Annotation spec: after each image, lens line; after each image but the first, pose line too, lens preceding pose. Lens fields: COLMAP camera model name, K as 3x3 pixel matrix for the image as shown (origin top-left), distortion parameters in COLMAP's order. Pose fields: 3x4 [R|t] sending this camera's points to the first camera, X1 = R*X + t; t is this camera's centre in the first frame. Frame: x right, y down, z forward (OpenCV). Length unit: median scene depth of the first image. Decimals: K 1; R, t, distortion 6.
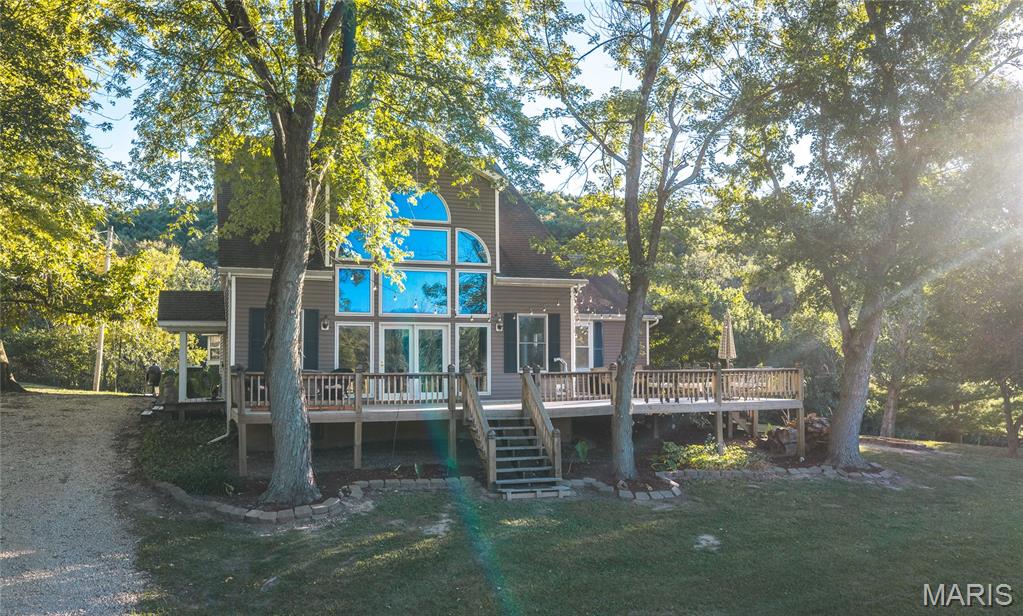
lens RADIAL K [[840.4, 0, 511.5], [0, 840.4, 308.0], [0, 0, 1]] dist [0.006792, -0.000440]
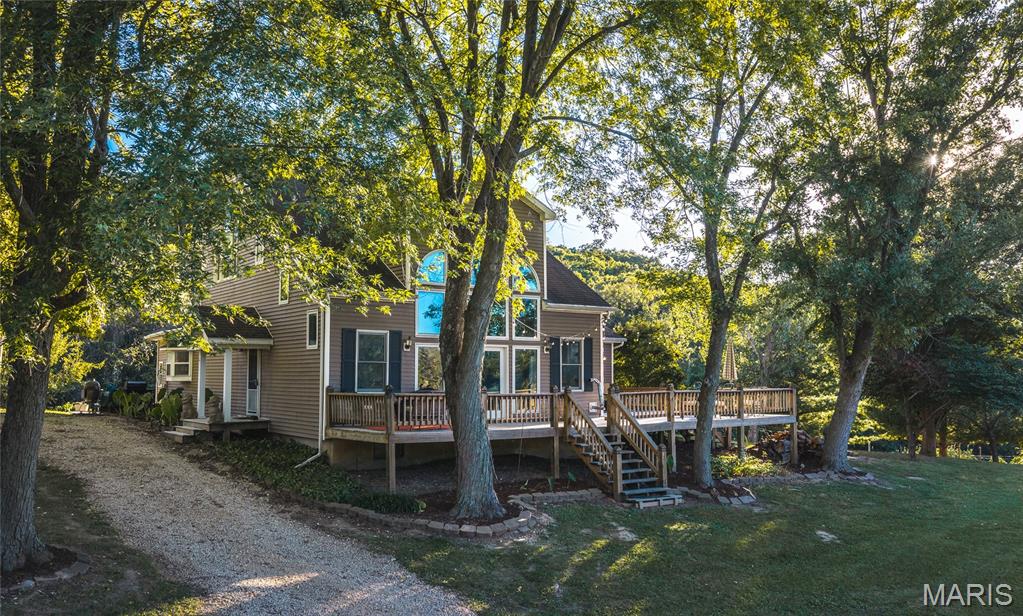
lens RADIAL K [[840.4, 0, 511.5], [0, 840.4, 308.0], [0, 0, 1]] dist [0.006792, -0.000440]
pose [[0.961353, 0.028606, 0.273828, -0.383286], [-0.024780, 0.999541, -0.017421, -0.011703], [-0.274201, 0.009962, 0.961621, -0.026786]]
